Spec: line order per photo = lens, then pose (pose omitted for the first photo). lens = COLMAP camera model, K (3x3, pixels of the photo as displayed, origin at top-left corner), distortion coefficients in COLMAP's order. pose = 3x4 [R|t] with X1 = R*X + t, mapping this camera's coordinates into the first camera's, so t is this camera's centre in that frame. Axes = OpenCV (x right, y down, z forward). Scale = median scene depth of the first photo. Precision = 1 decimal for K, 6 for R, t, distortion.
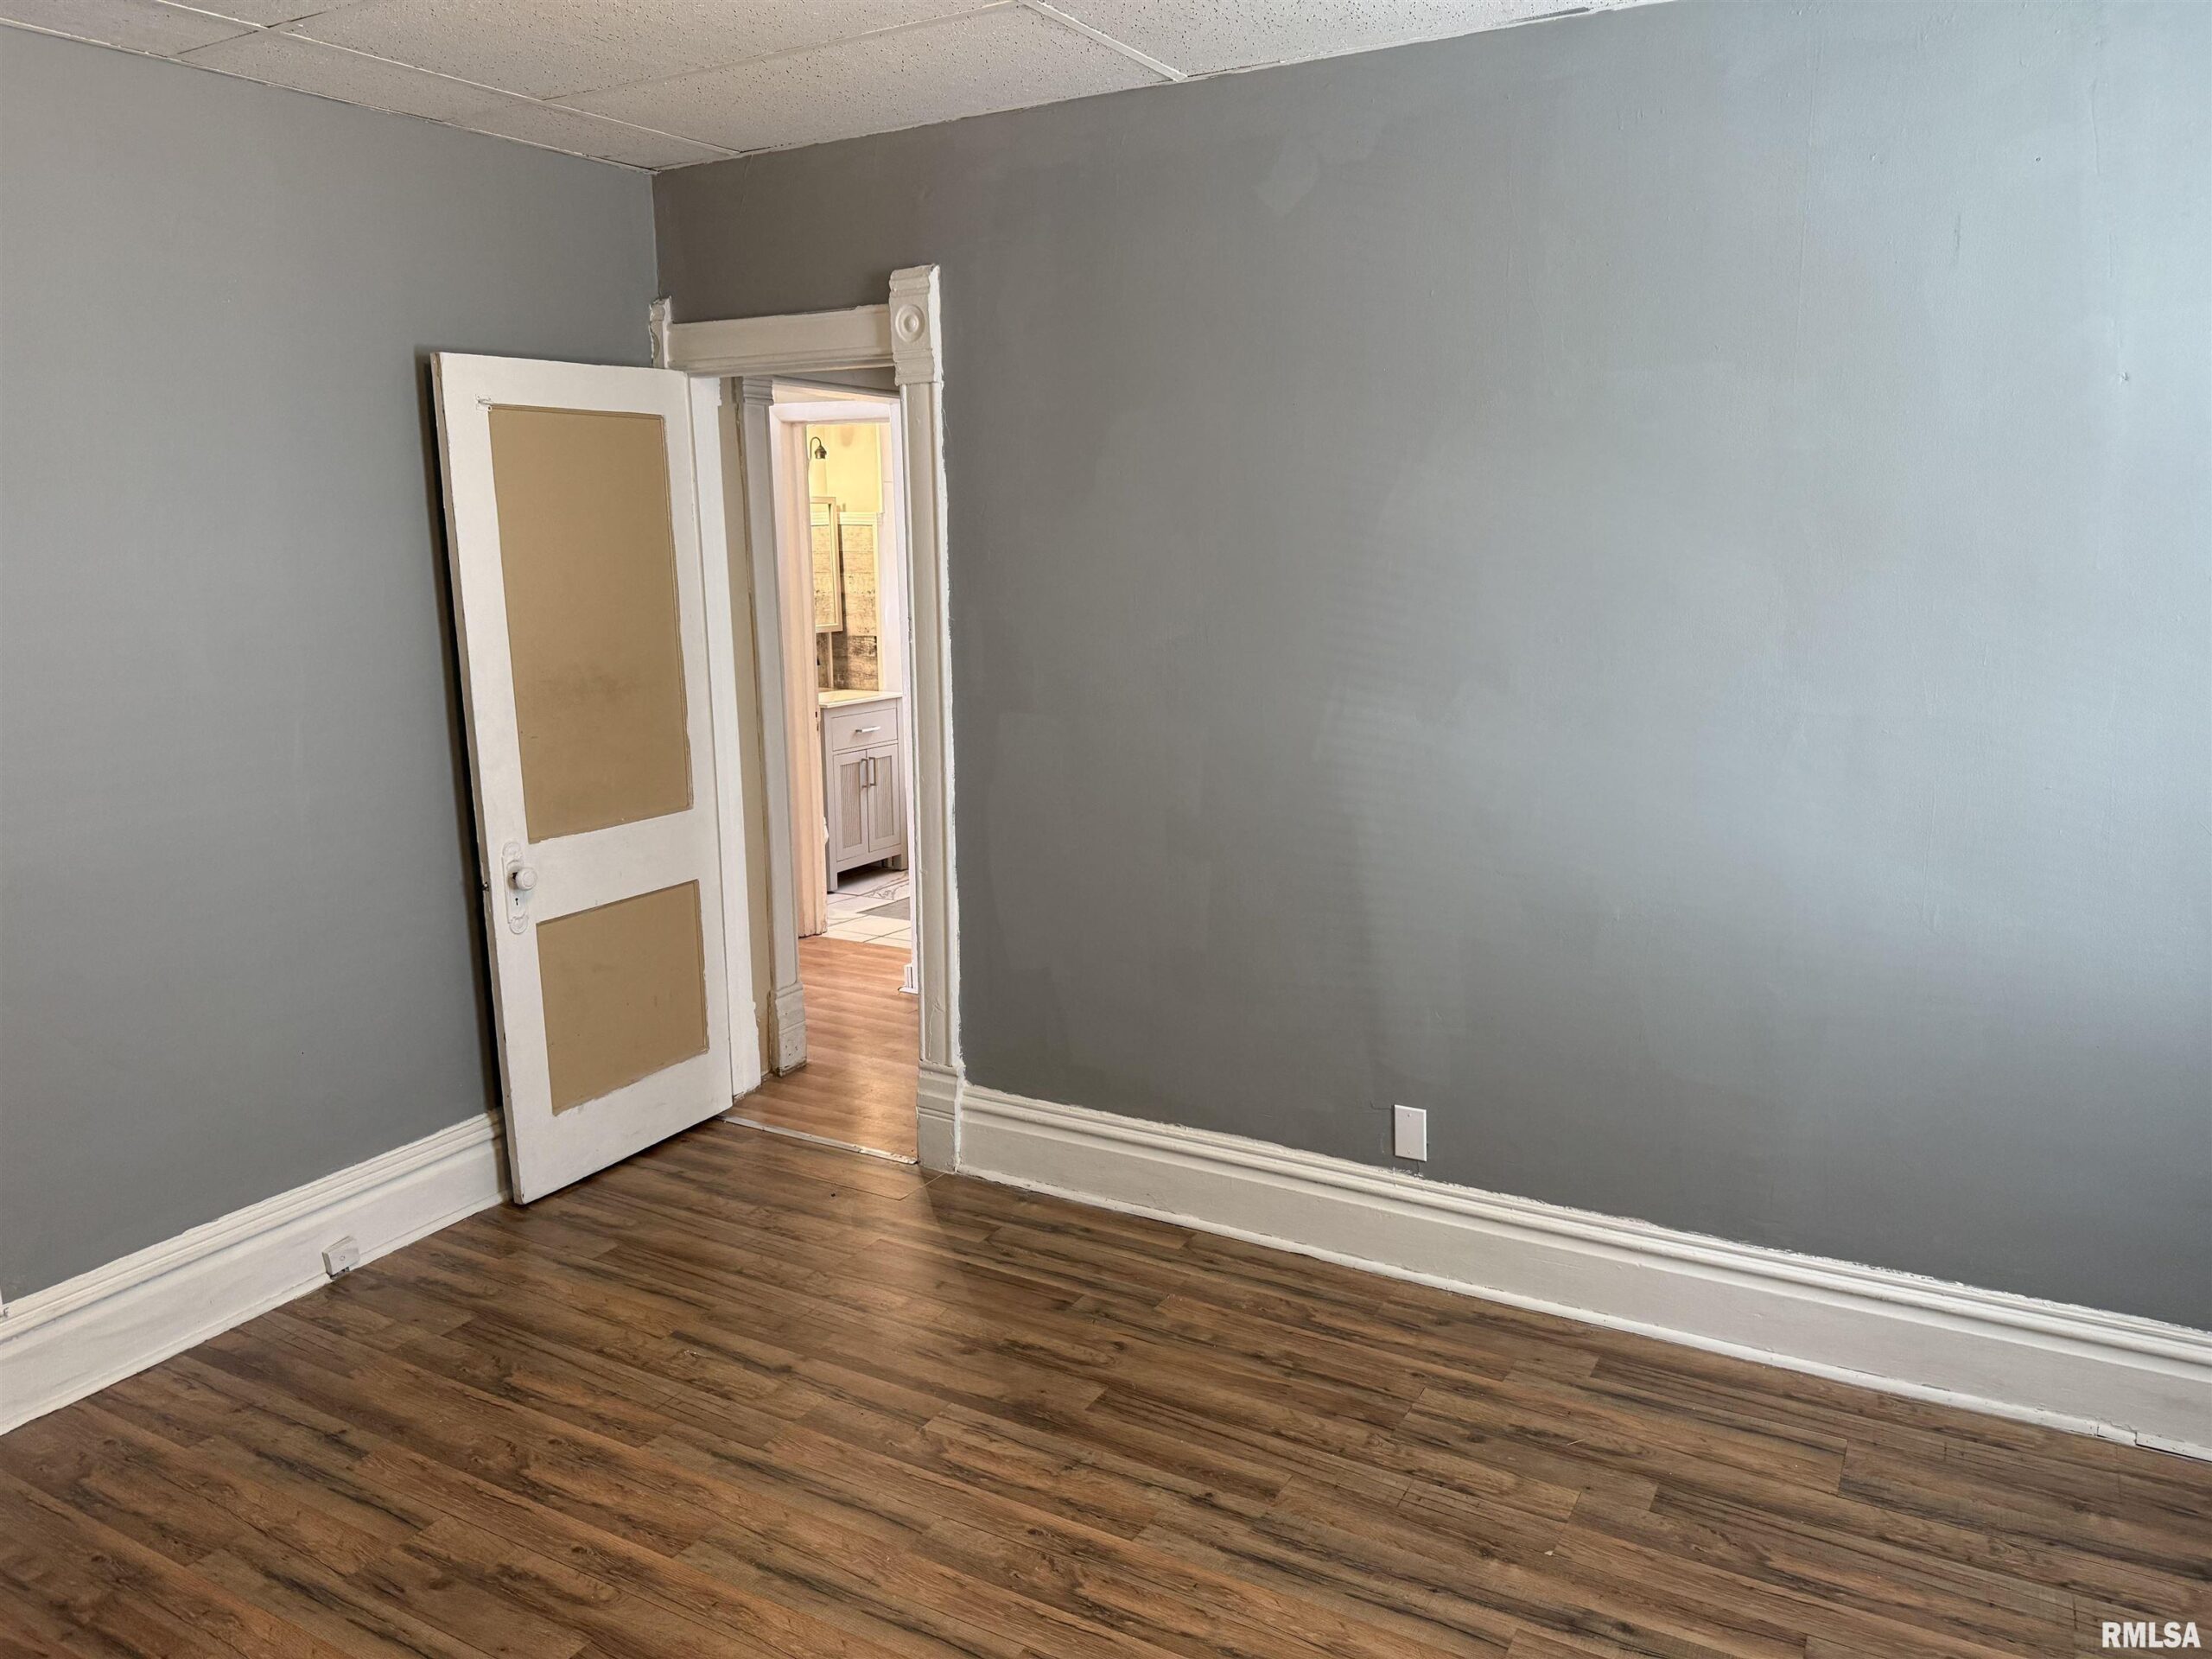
lens RADIAL K [[1558.9, 0, 1112.4], [0, 1558.9, 817.7], [0, 0, 1]] dist [0.089673, -0.110186]
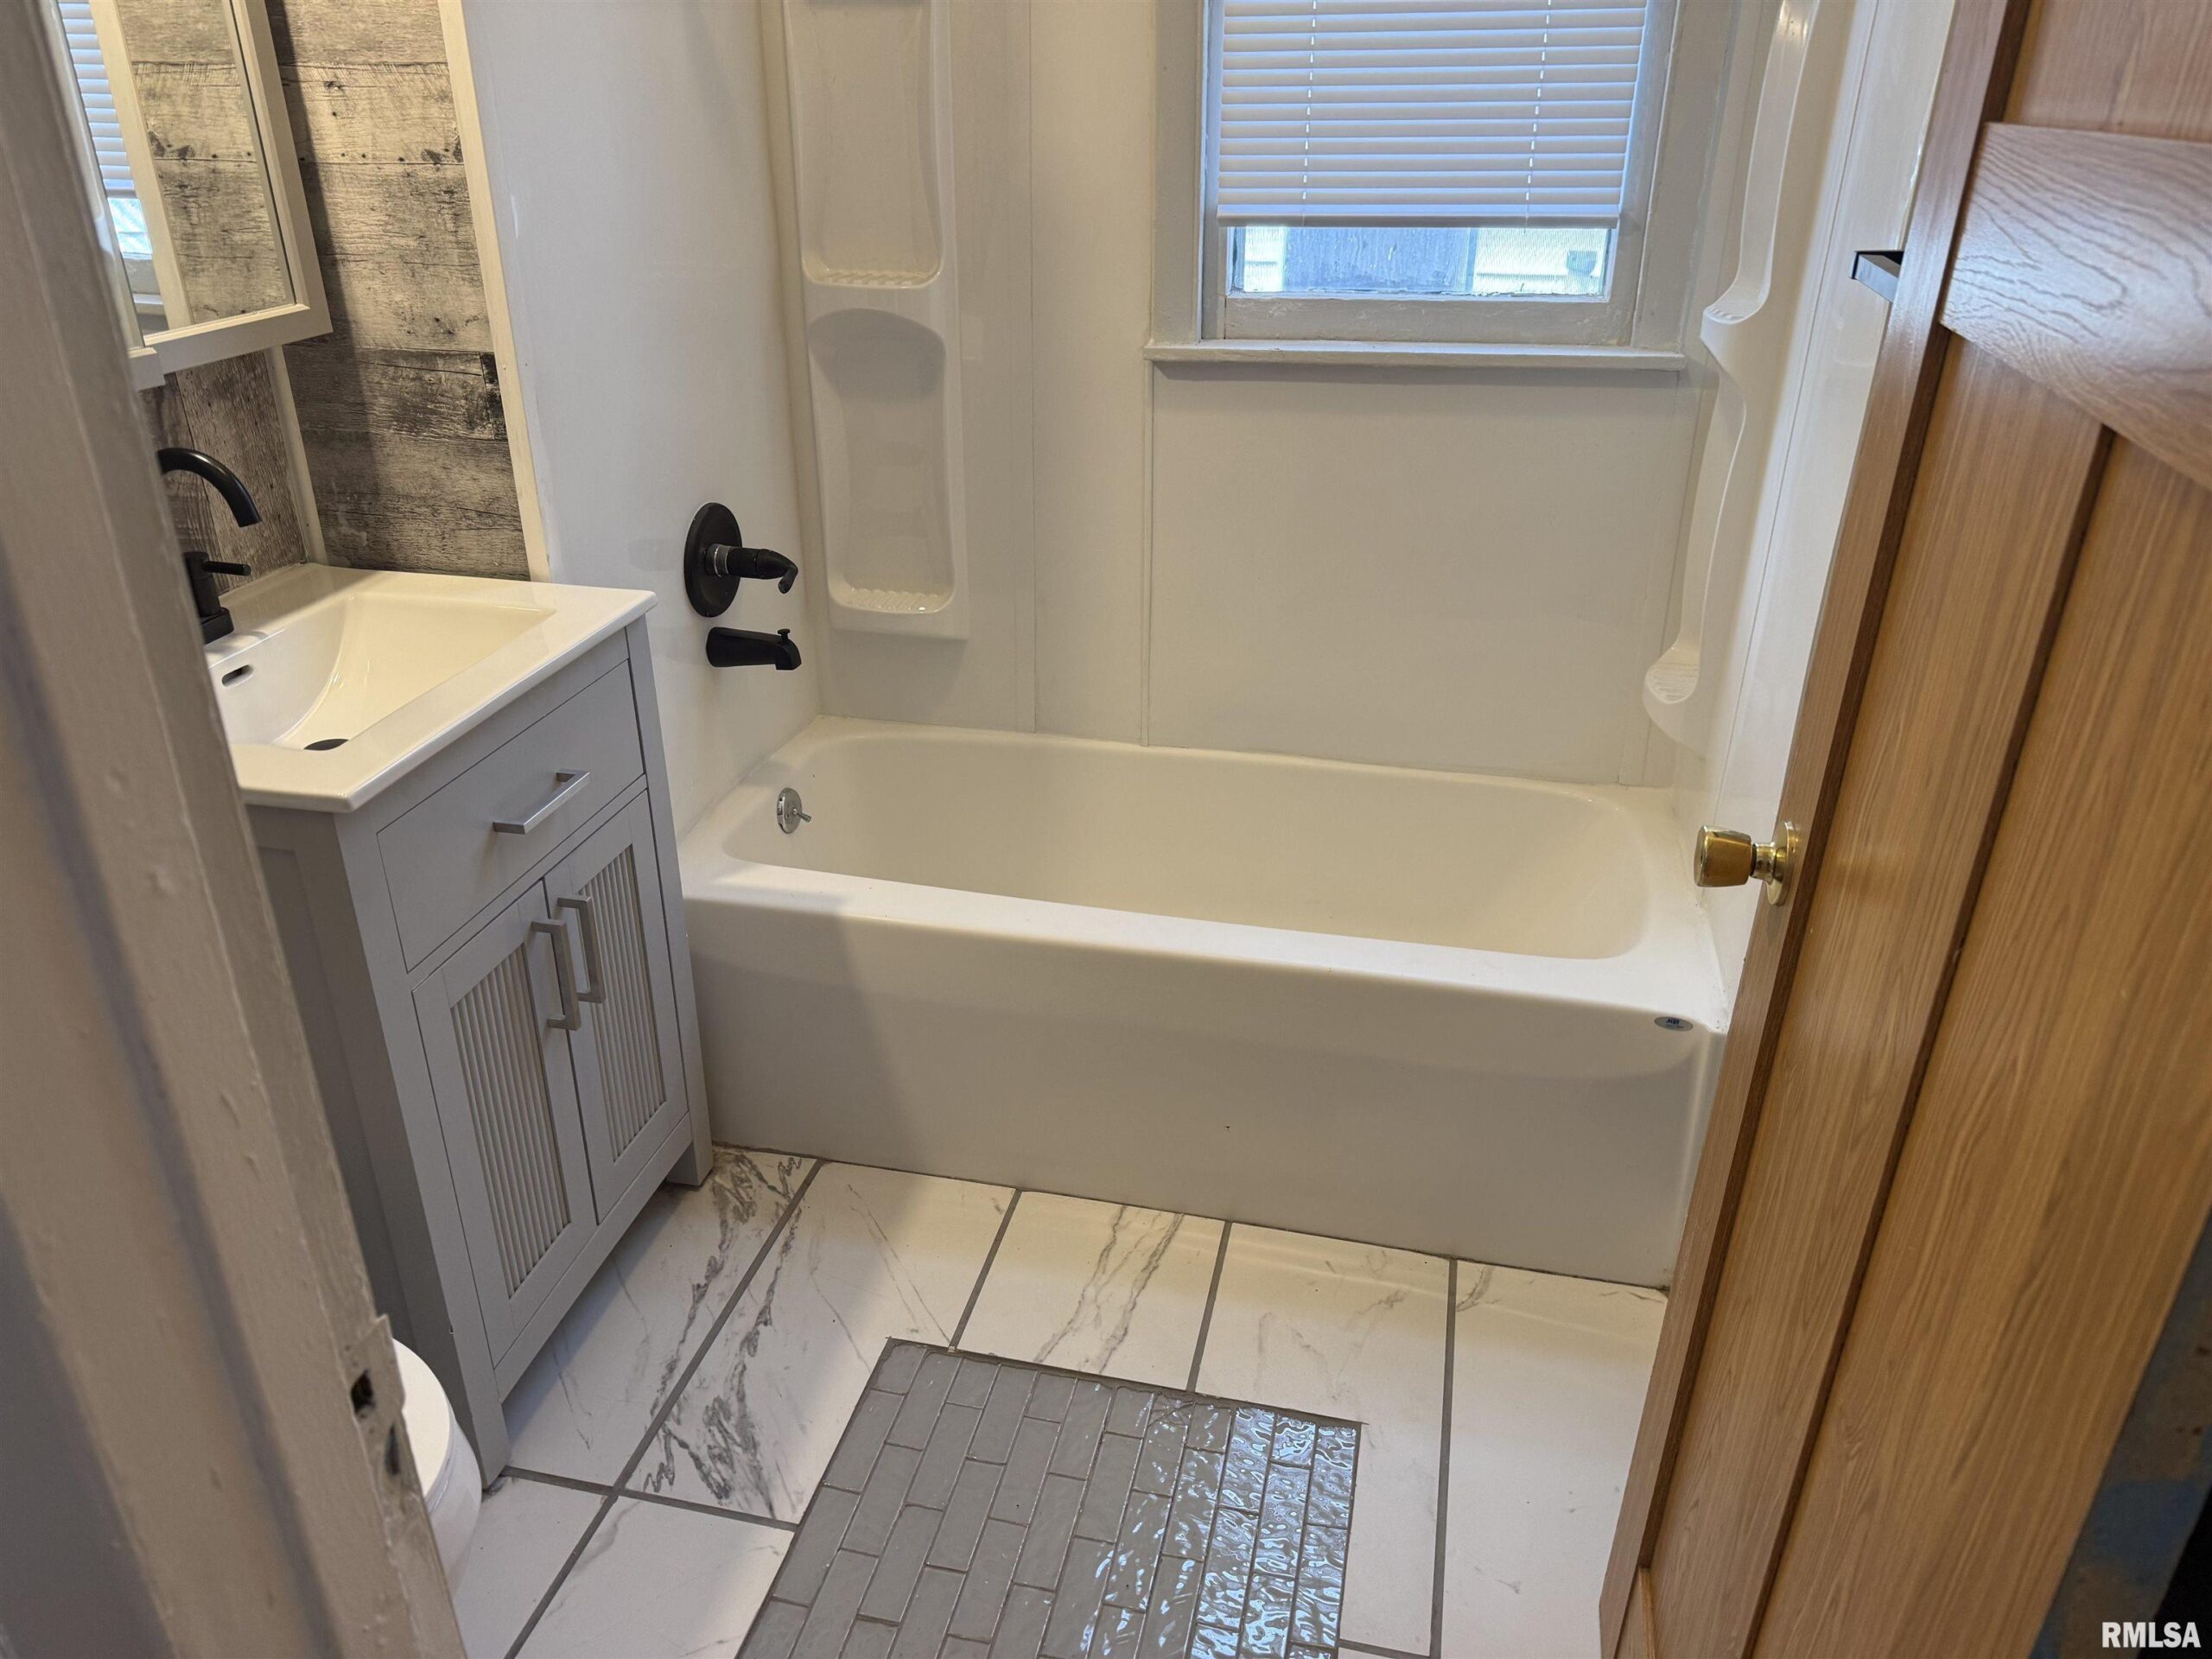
lens RADIAL K [[1559.2, 0, 1106.0], [0, 1559.2, 829.5], [0, 0, 1]] dist [-0.006017, 0.000093]
pose [[0.954788, -0.117788, 0.272959, -0.133835], [0.041603, 0.962065, 0.269629, -0.105629], [-0.294363, -0.246083, 0.923468, 0.729263]]
